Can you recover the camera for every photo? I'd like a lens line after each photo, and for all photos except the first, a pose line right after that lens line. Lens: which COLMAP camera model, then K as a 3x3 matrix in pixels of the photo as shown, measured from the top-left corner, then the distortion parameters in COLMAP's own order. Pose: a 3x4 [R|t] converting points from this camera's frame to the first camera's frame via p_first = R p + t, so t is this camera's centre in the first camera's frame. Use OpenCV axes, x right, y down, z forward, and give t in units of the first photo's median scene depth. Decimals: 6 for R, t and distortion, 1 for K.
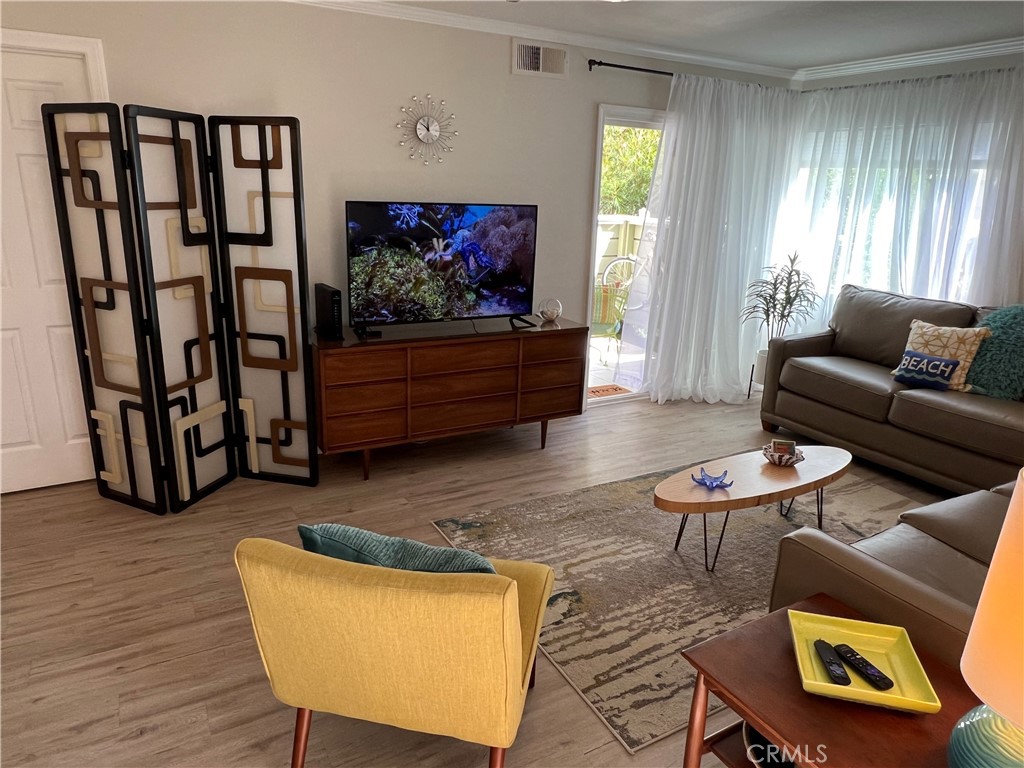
lens RADIAL K [[673.2, 0, 511.1], [0, 673.2, 387.3], [0, 0, 1]] dist [0.000920, -0.001642]
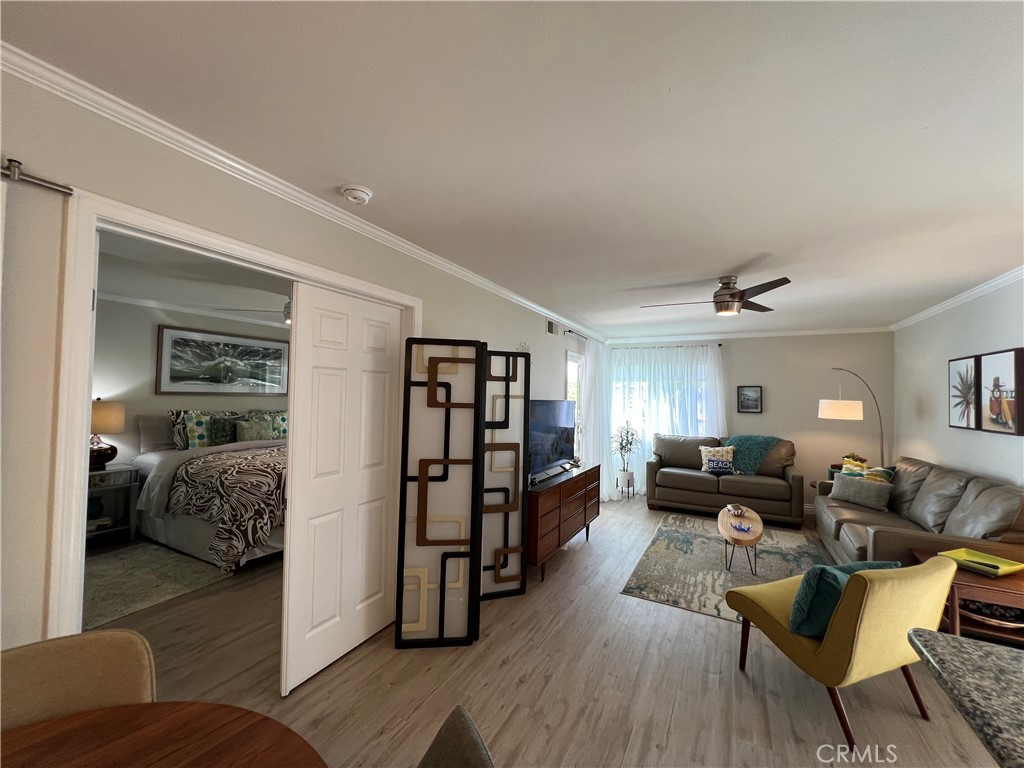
lens RADIAL K [[408.7, 0, 510.4], [0, 408.7, 381.5], [0, 0, 1]] dist [0.001722, 0.000170]
pose [[0.842722, 0.004187, 0.538333, -0.862269], [0.161201, 0.952125, -0.259753, -0.066472], [-0.513648, 0.305680, 0.801702, 0.202683]]
